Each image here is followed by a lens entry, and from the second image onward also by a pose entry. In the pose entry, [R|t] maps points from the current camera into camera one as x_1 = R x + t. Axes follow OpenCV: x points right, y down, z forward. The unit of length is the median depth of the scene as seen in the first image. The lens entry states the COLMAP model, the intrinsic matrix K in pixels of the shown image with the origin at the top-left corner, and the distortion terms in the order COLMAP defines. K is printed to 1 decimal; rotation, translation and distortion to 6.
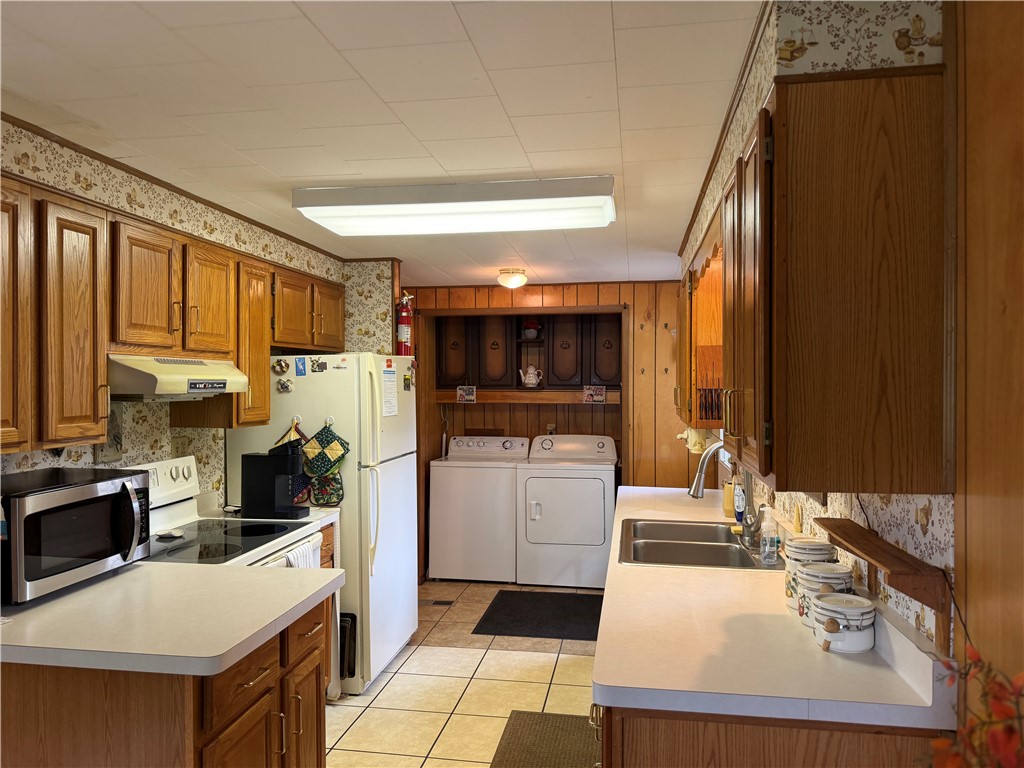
lens RADIAL K [[718.1, 0, 512.0], [0, 718.1, 384.0], [0, 0, 1]] dist [0.047340, -0.077321]
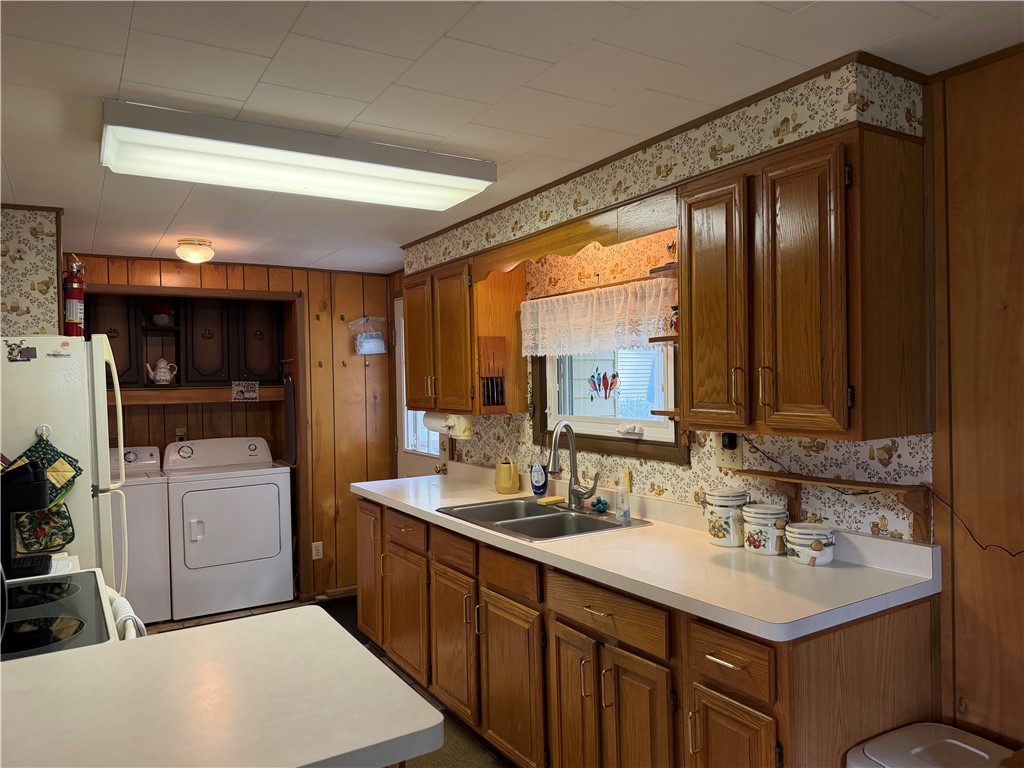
lens RADIAL K [[722.5, 0, 508.5], [0, 722.5, 385.2], [0, 0, 1]] dist [0.118479, -0.193573]
pose [[0.750848, -0.020927, 0.660143, -0.317227], [0.020274, 0.999757, 0.008633, 0.007913], [-0.660164, 0.006902, 0.751090, 0.137564]]
